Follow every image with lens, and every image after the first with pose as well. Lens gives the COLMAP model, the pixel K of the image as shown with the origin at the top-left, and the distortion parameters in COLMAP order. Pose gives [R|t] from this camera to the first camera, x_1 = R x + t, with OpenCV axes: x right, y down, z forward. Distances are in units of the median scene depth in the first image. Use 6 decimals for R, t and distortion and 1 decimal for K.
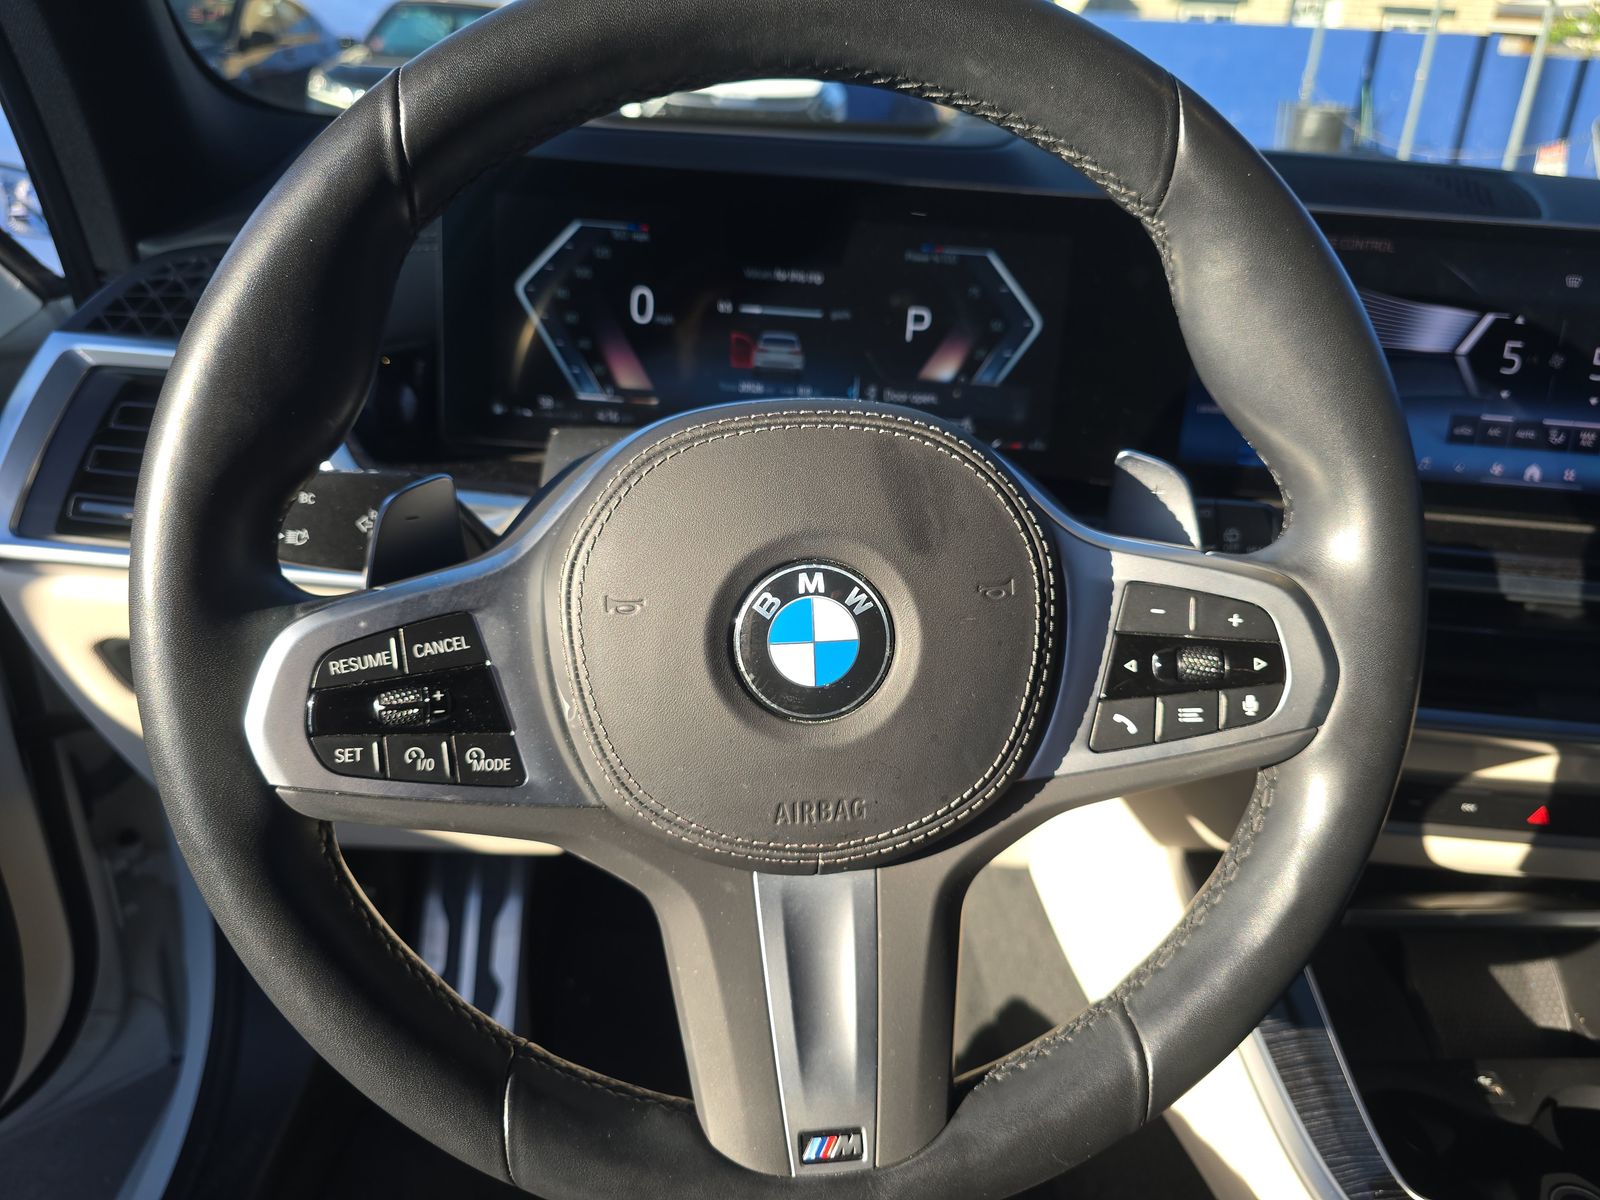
lens RADIAL K [[1087.5, 0, 791.4], [0, 1087.5, 600.8], [0, 0, 1]] dist [0.024792, -0.038493]
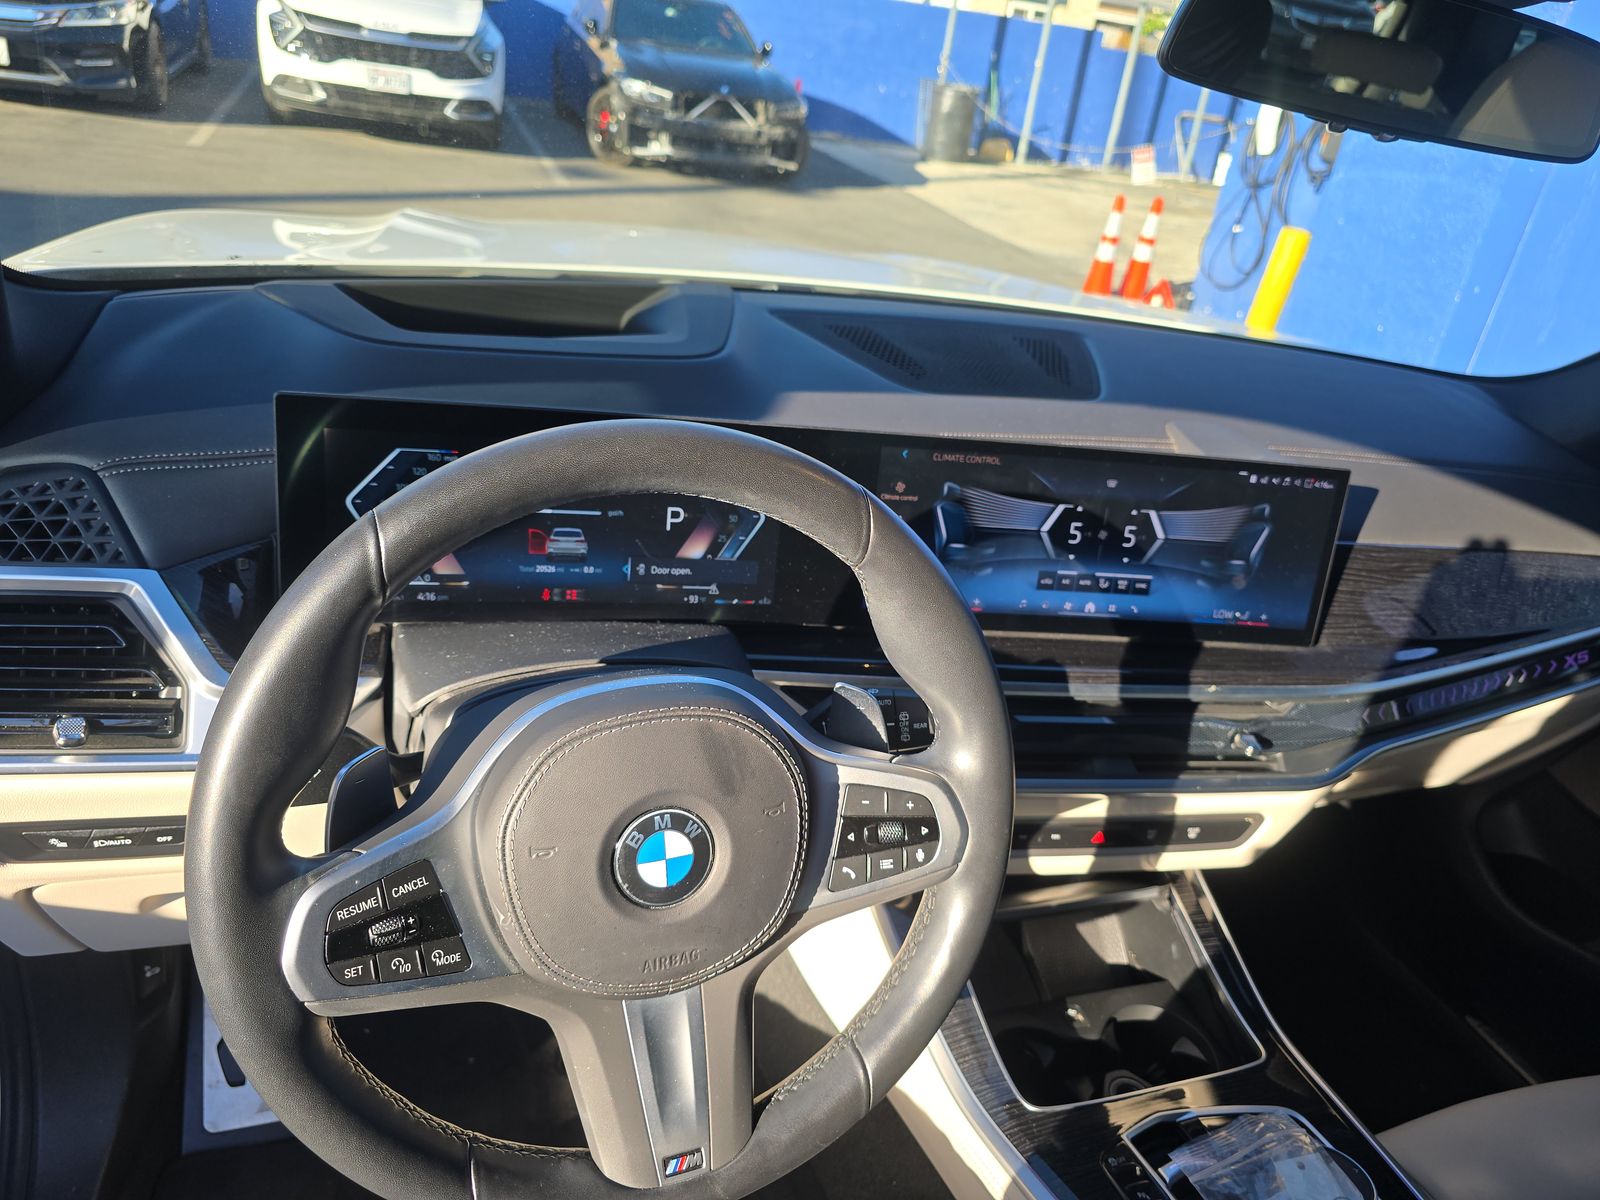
lens RADIAL K [[1087.5, 0, 785.0], [0, 1087.5, 599.6], [0, 0, 1]] dist [0.024792, -0.038493]
pose [[0.958852, -0.051086, 0.279274, -0.212099], [0.035609, 0.997550, 0.060219, -0.384792], [-0.281666, -0.047796, 0.958321, -0.493055]]
